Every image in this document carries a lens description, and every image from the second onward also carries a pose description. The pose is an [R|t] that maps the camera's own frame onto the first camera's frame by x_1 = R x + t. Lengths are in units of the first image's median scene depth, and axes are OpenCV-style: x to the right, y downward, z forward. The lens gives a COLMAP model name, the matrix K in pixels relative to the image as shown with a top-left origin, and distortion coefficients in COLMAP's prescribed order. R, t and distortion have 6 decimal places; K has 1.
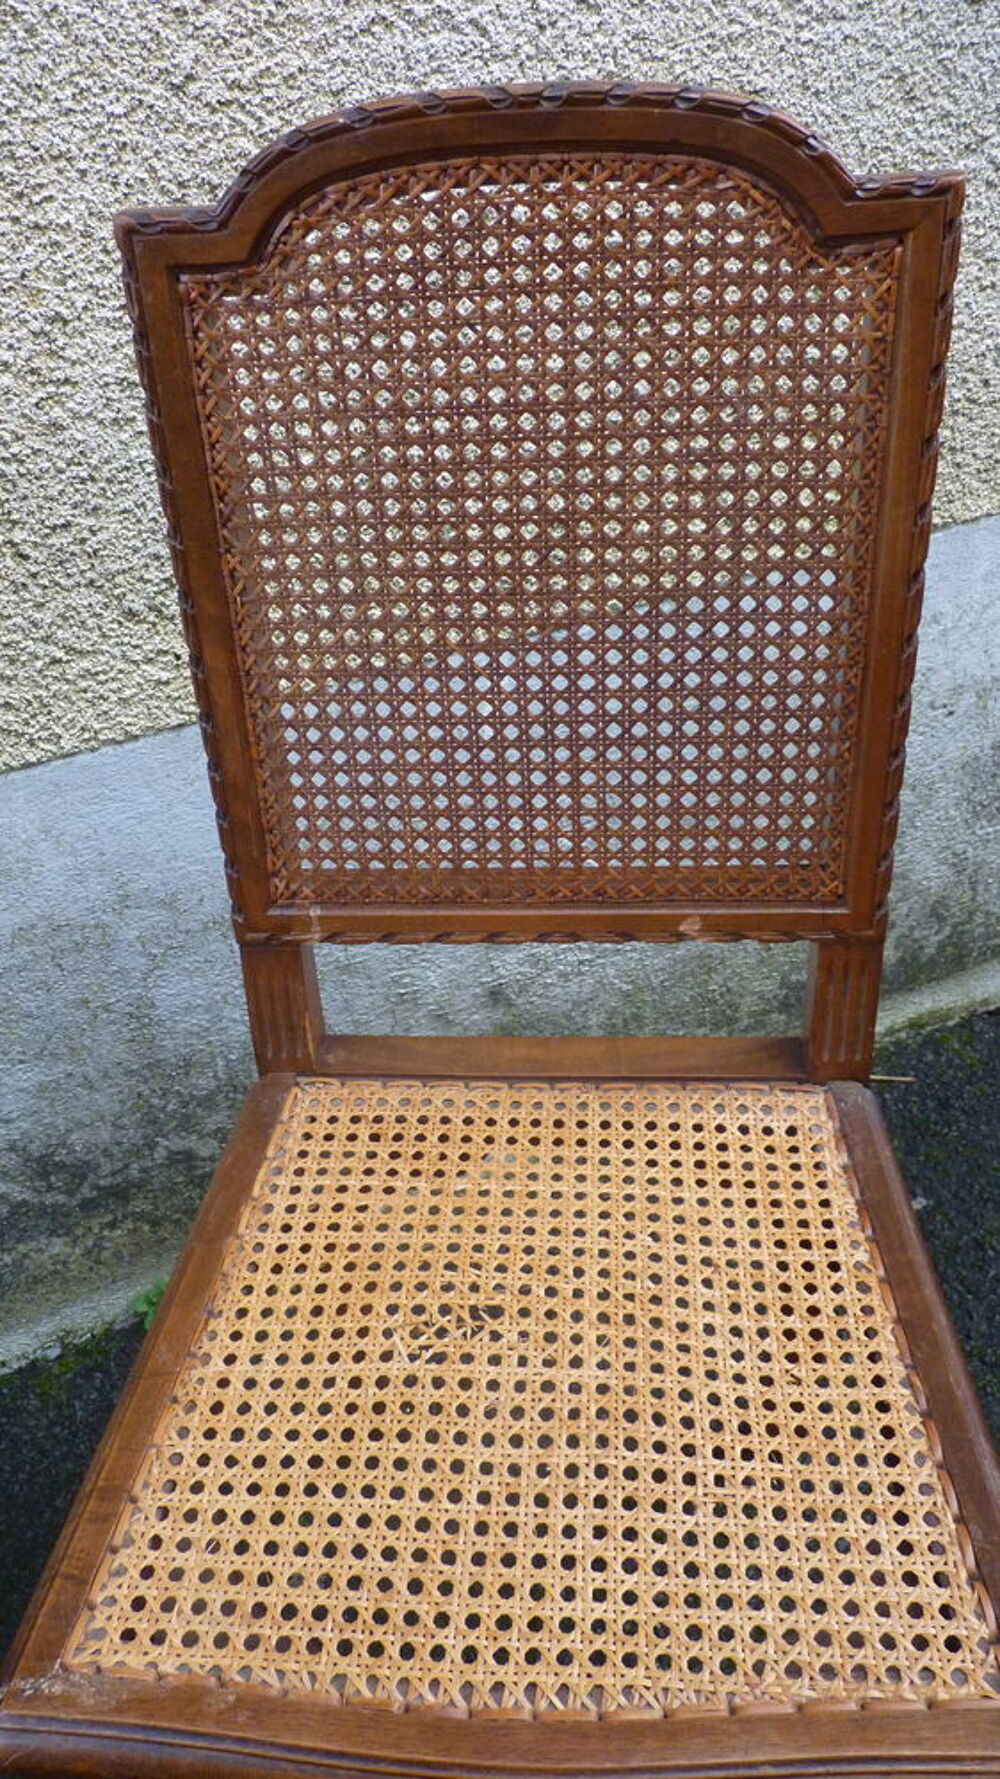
lens RADIAL K [[1437.1, 0, 506.5], [0, 1437.1, 883.2], [0, 0, 1]] dist [-0.036425, 0.025379]
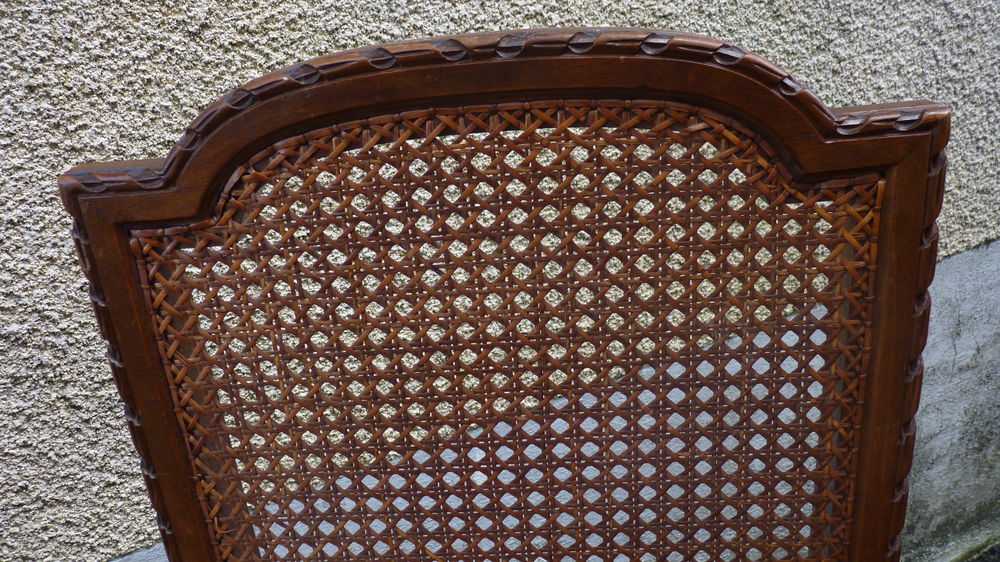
lens RADIAL K [[807.8, 0, 505.5], [0, 807.8, 280.1], [0, 0, 1]] dist [-0.036425, 0.025379]
pose [[0.999071, -0.040297, 0.015280, 0.010949], [0.042364, 0.983390, -0.176489, -0.223915], [-0.007914, 0.176973, 0.984184, 0.367791]]
